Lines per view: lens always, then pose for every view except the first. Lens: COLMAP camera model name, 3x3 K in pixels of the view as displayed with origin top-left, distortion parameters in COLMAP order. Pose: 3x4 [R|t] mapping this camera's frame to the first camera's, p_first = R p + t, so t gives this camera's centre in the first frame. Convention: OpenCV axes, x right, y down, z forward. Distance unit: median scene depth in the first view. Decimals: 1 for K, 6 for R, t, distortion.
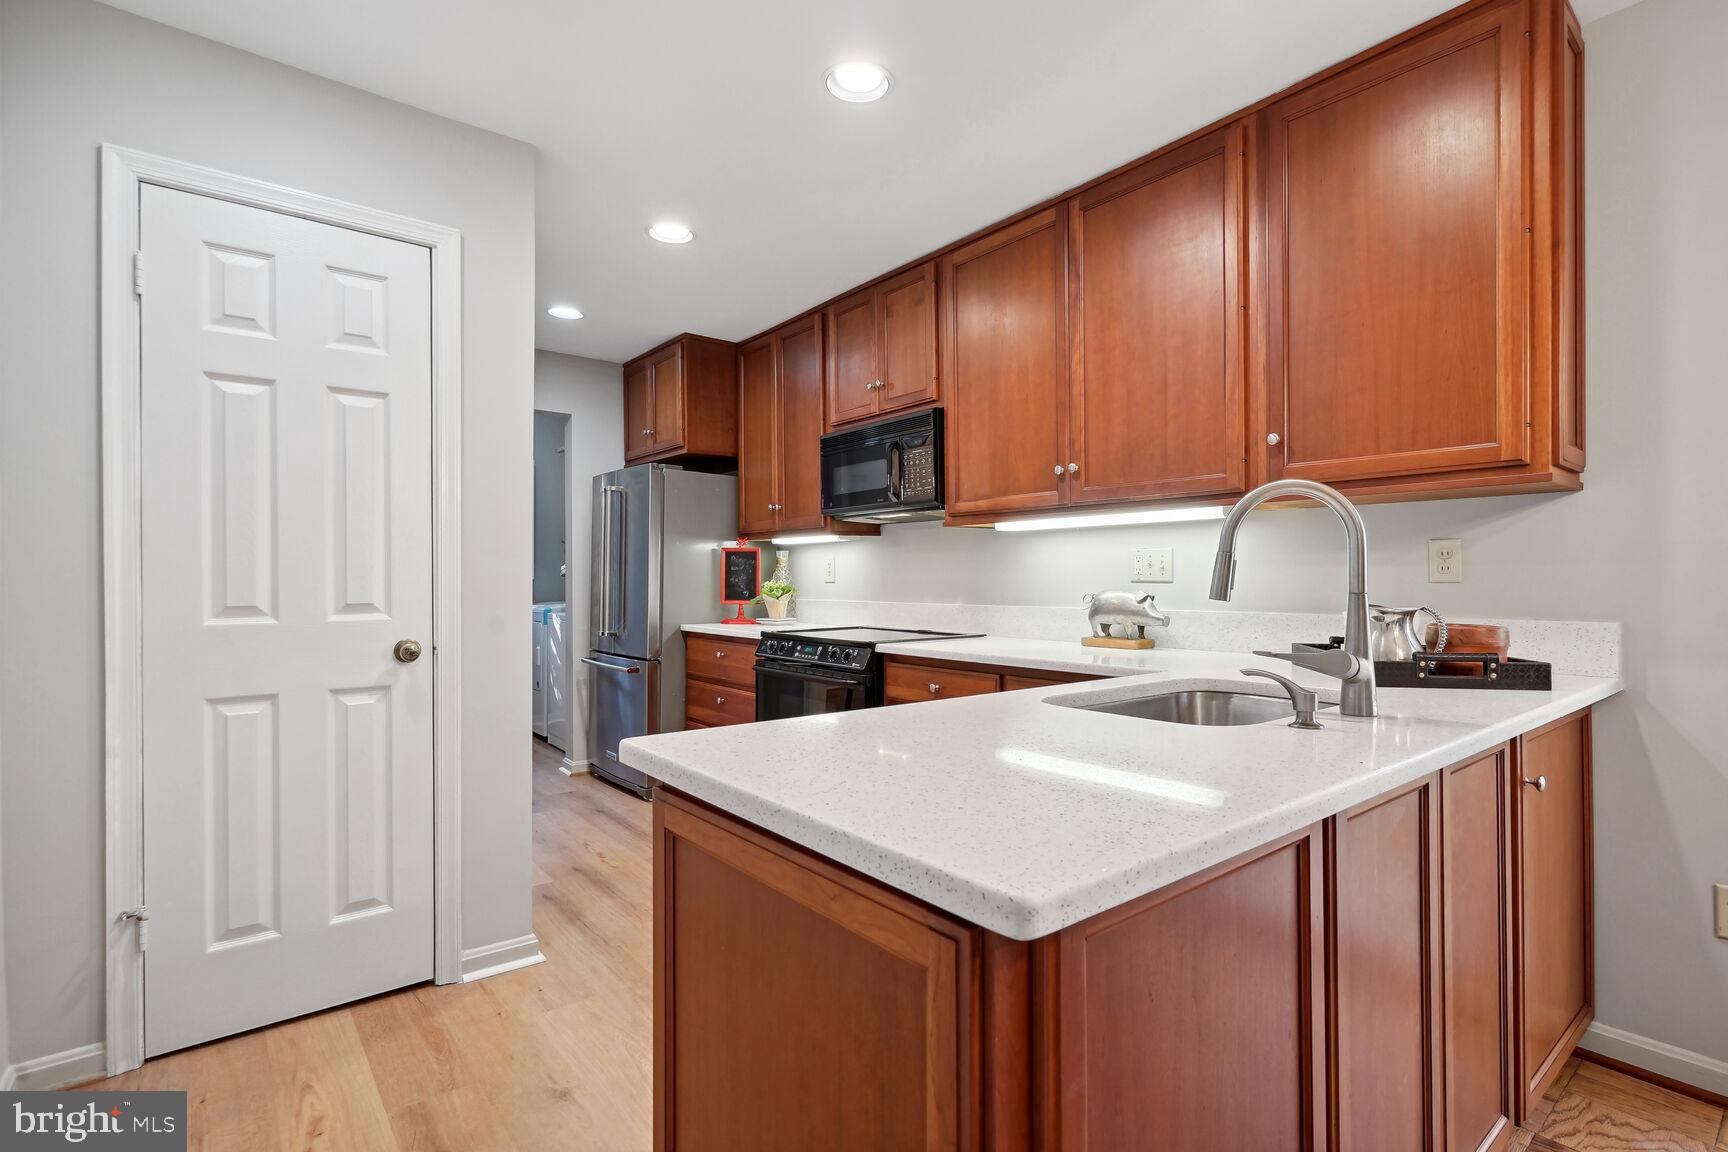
lens RADIAL K [[805.1, 0, 864.0], [0, 805.1, 576.0], [0, 0, 1]] dist [-0.003733, 0.000188]
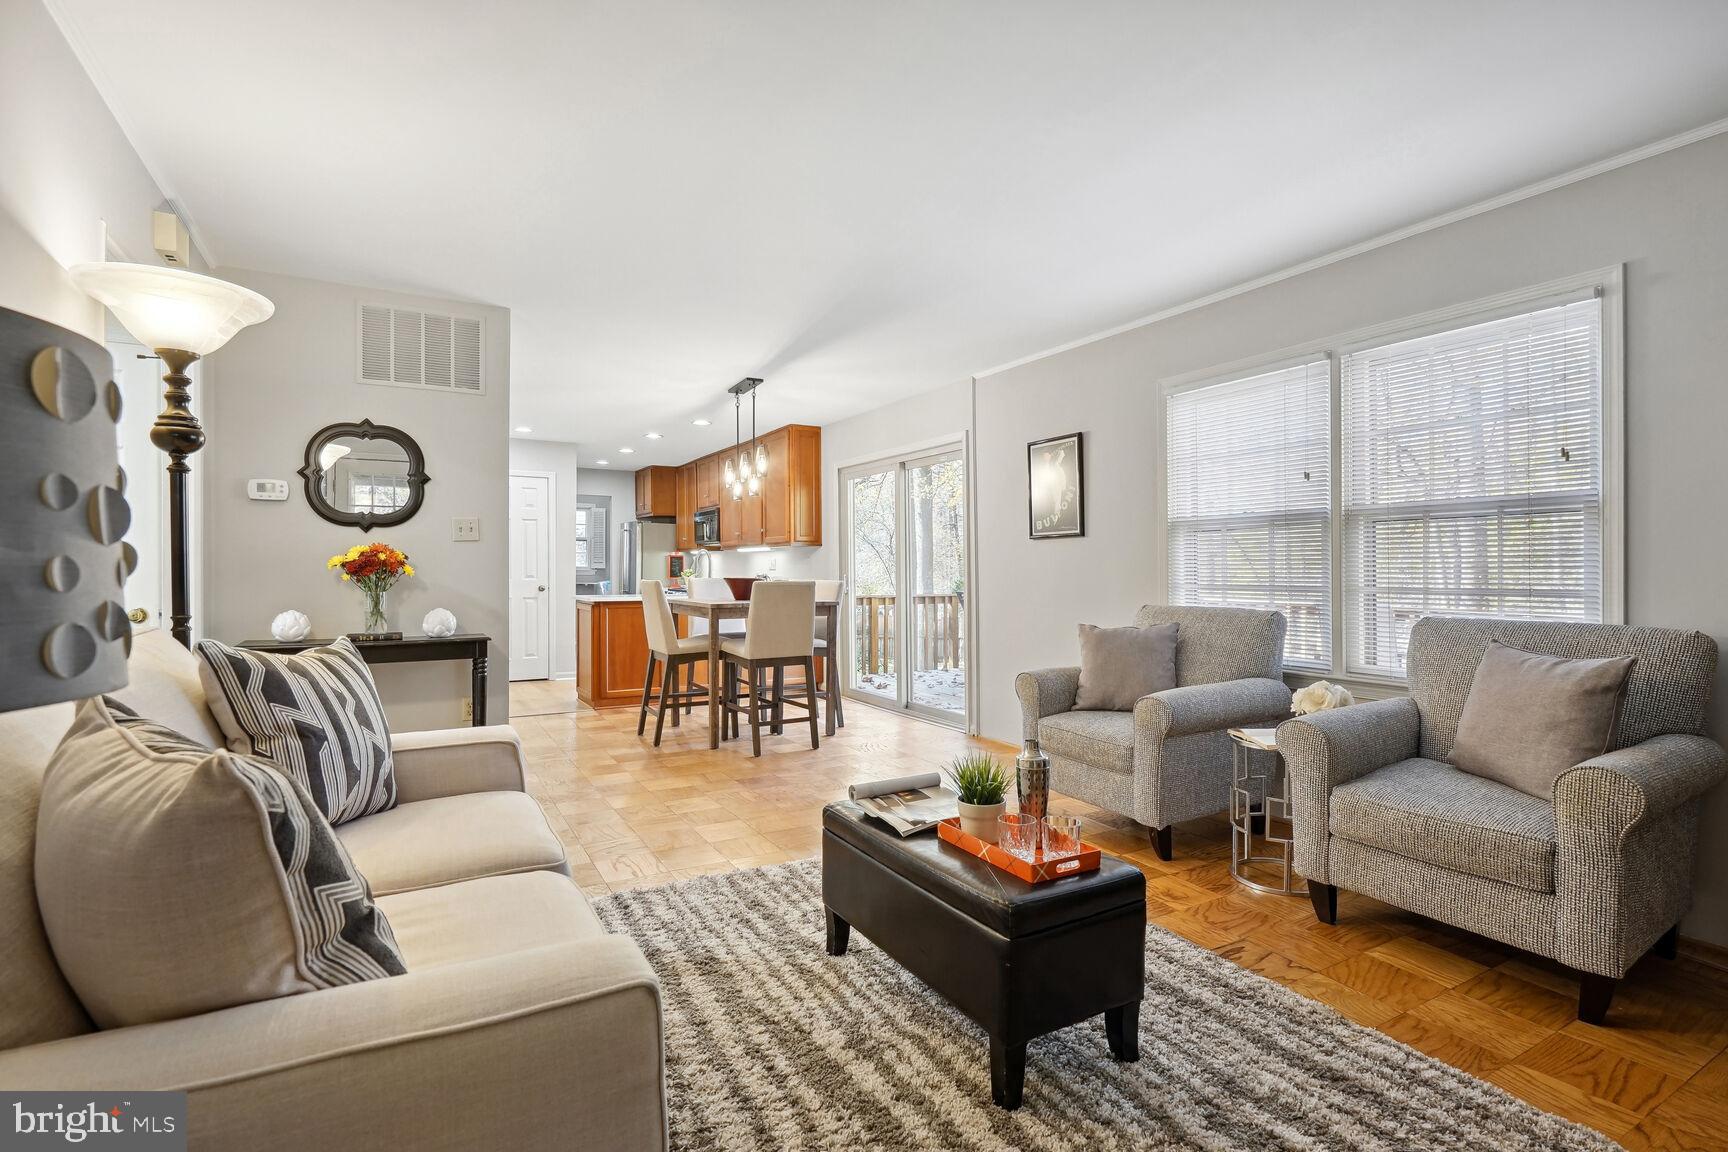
lens RADIAL K [[803.4, 0, 861.0], [0, 803.4, 565.0], [0, 0, 1]] dist [-0.000048, 0.000019]
pose [[0.988559, -0.001131, -0.150829, 1.009820], [0.001429, 0.999997, 0.001867, -0.013186], [0.150826, -0.002061, 0.988558, -1.703757]]
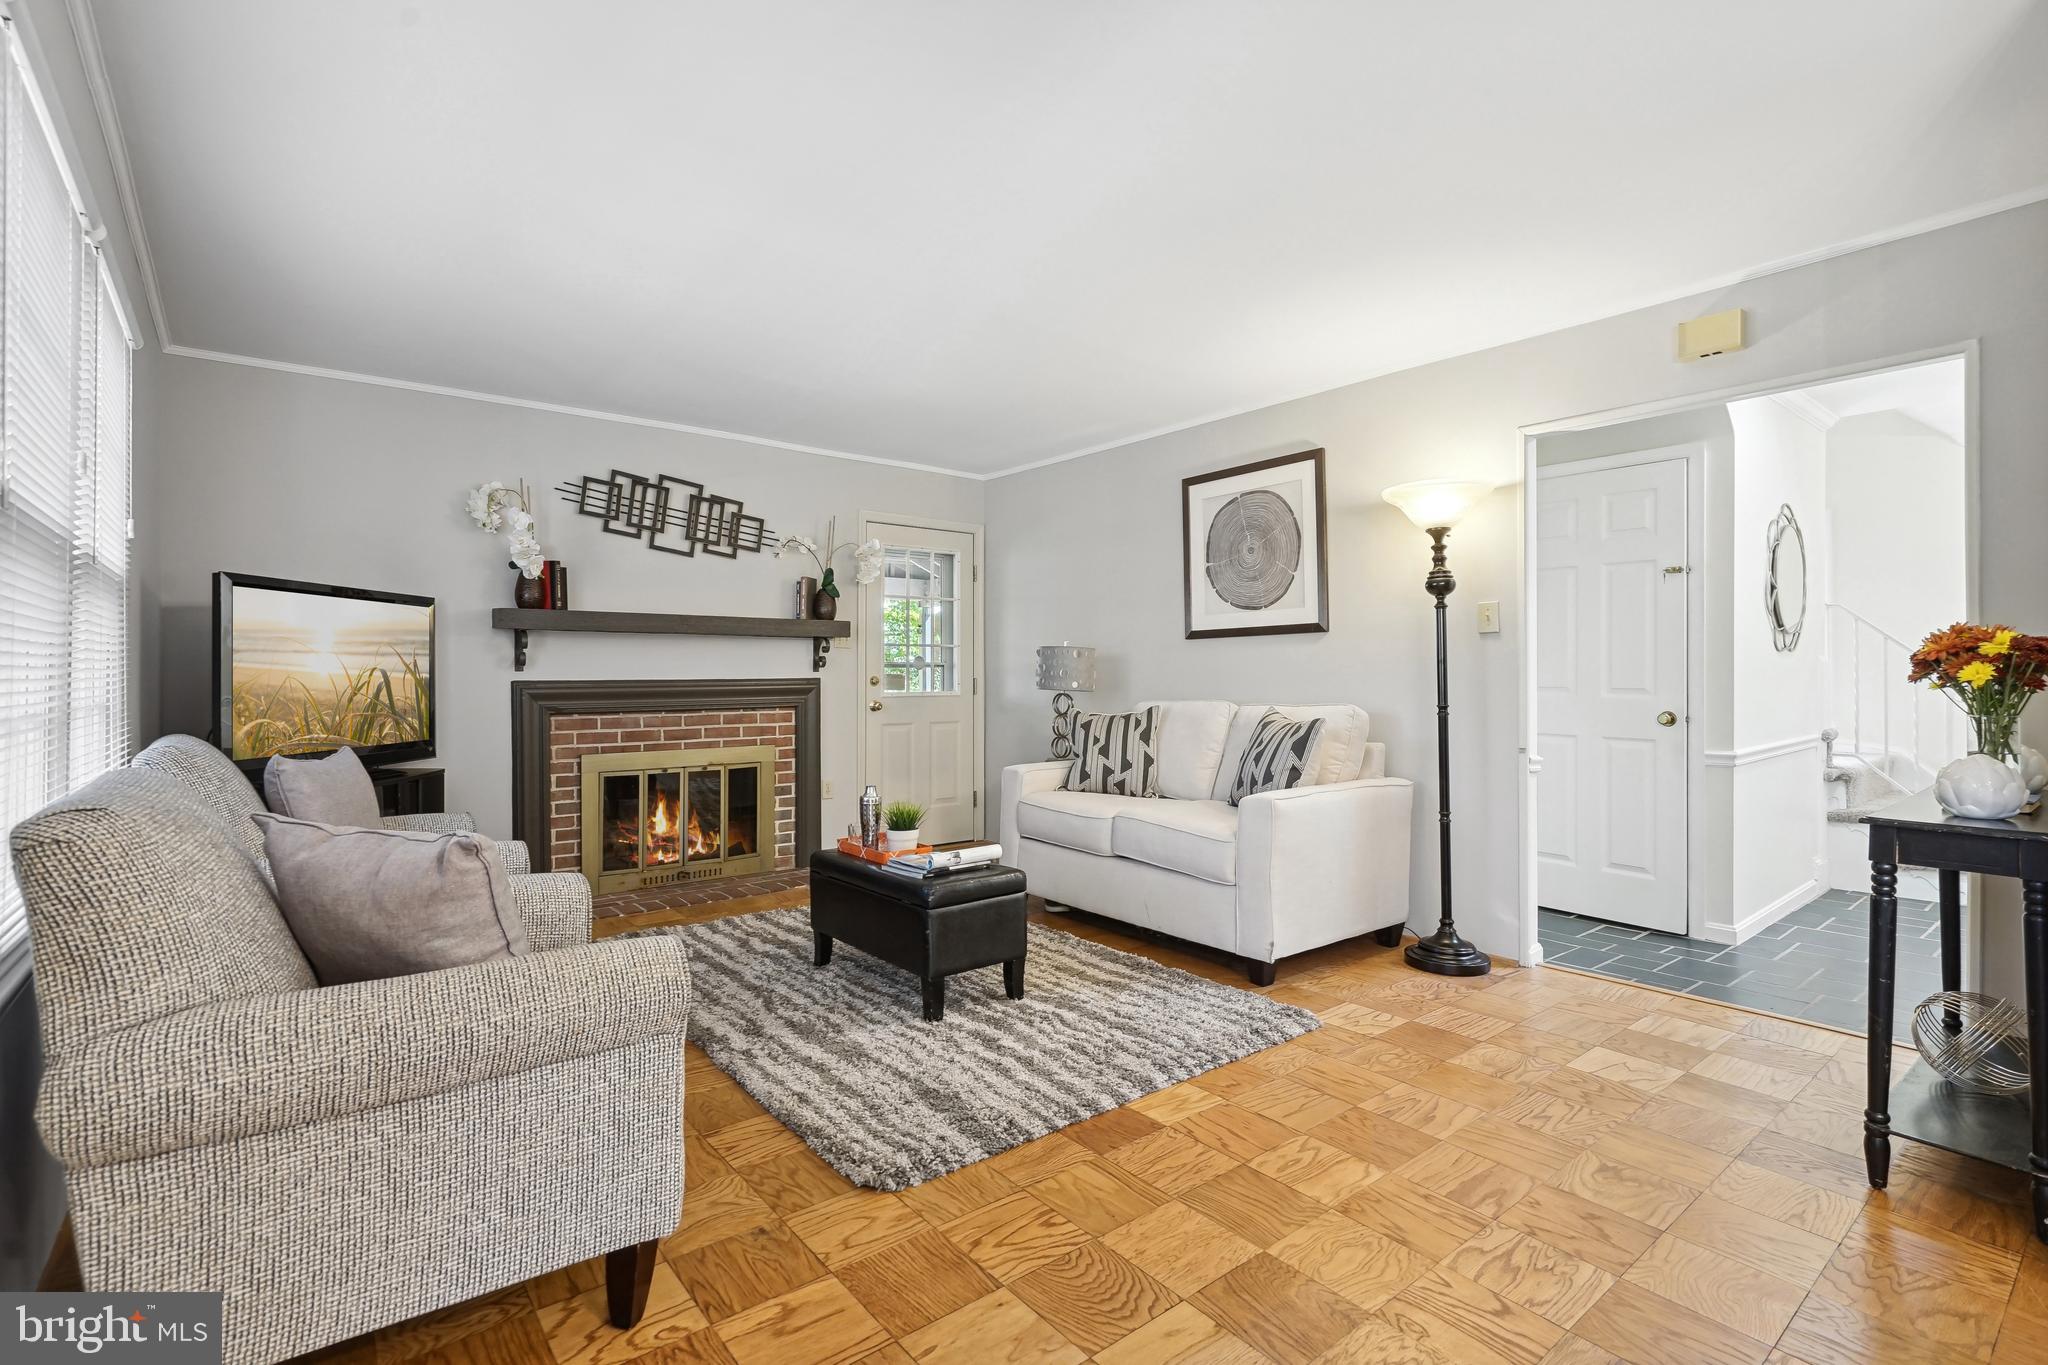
lens RADIAL K [[952.2, 0, 1020.5], [0, 952.2, 669.5], [0, 0, 1]] dist [-0.000048, 0.000019]
pose [[-0.999987, 0.004962, -0.000627, 0.896863], [0.004966, 0.999960, -0.007390, -0.004550], [0.000590, -0.007393, -0.999972, 0.000276]]
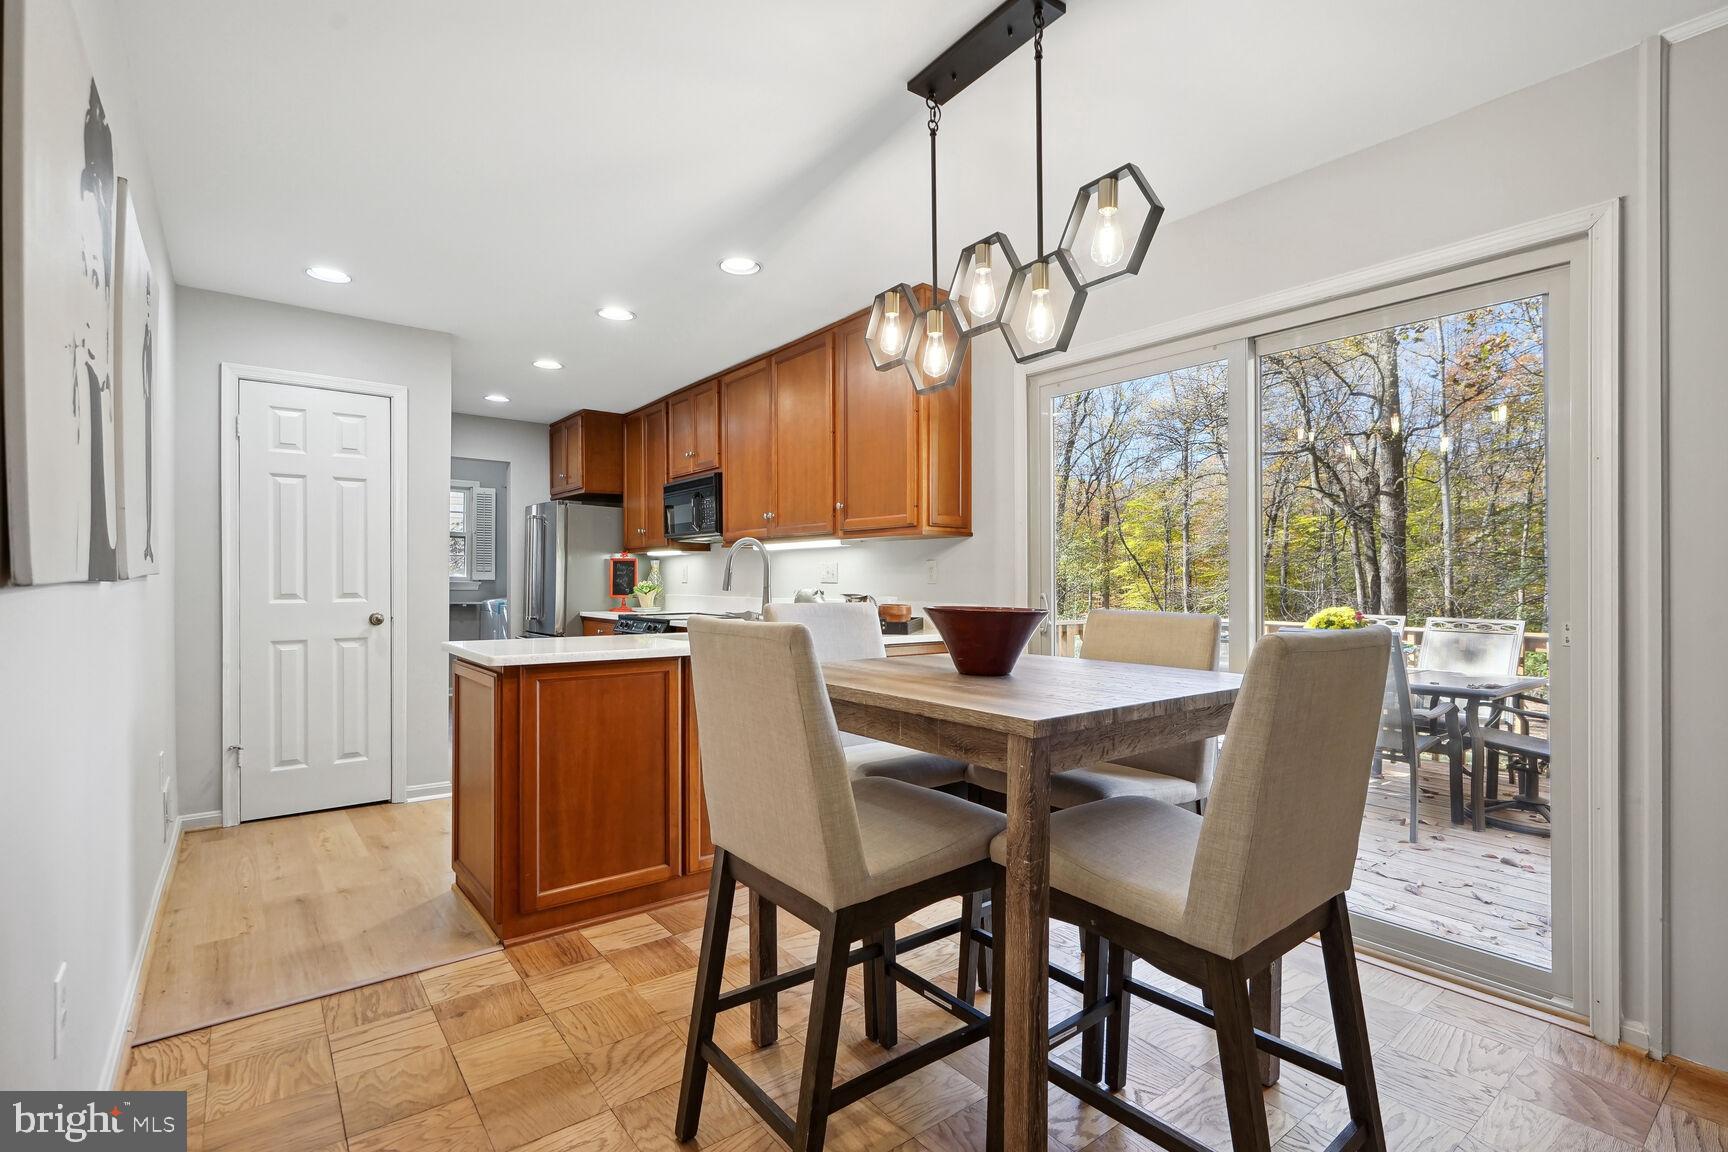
lens RADIAL K [[797.5, 0, 862.2], [0, 797.5, 578.5], [0, 0, 1]] dist [-0.003094, -0.000336]
pose [[0.999947, 0.002934, -0.009863, 0.390495], [-0.002917, 0.999994, 0.001751, -0.004157], [0.009868, -0.001722, 0.999950, -0.564436]]
